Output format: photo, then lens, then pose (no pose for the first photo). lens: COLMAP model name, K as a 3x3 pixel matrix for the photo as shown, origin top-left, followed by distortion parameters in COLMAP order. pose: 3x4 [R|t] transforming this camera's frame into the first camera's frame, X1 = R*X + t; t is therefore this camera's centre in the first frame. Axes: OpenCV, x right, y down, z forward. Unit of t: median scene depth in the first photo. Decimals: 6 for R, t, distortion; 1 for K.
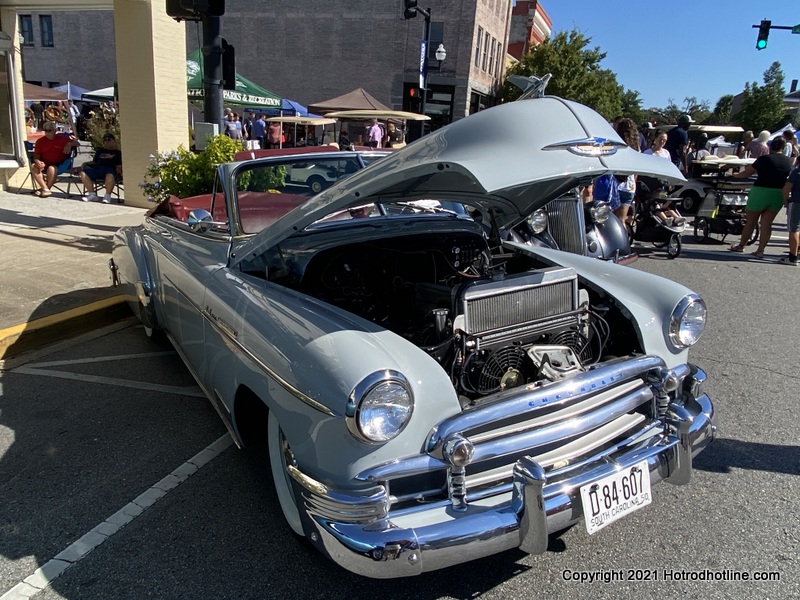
lens RADIAL K [[584.8, 0, 396.9], [0, 584.8, 296.9], [0, 0, 1]] dist [0.038460, -0.004634]
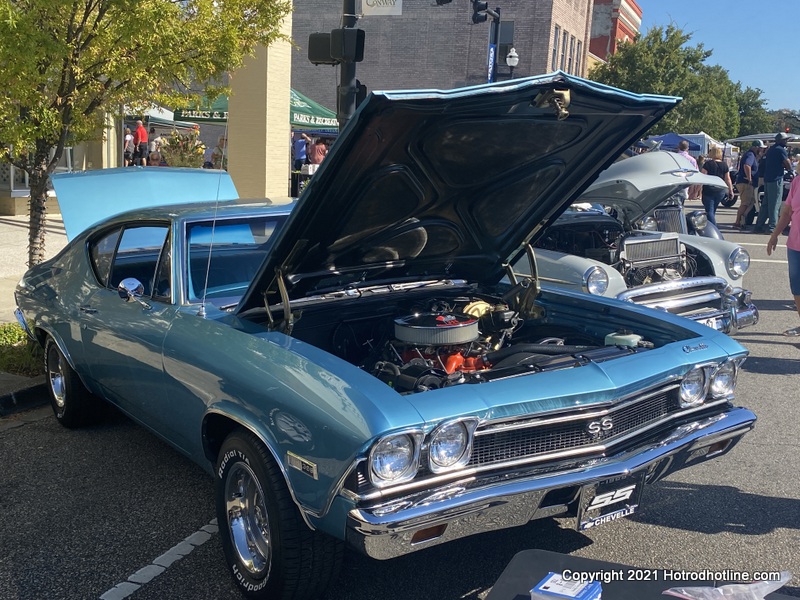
lens RADIAL K [[868.8, 0, 402.4], [0, 868.8, 301.4], [0, 0, 1]] dist [0.016803, 0.000000]
pose [[0.999650, -0.014631, -0.022055, -0.061686], [0.012448, 0.995298, -0.096054, 0.050107], [0.023356, 0.095746, 0.995132, -0.210871]]
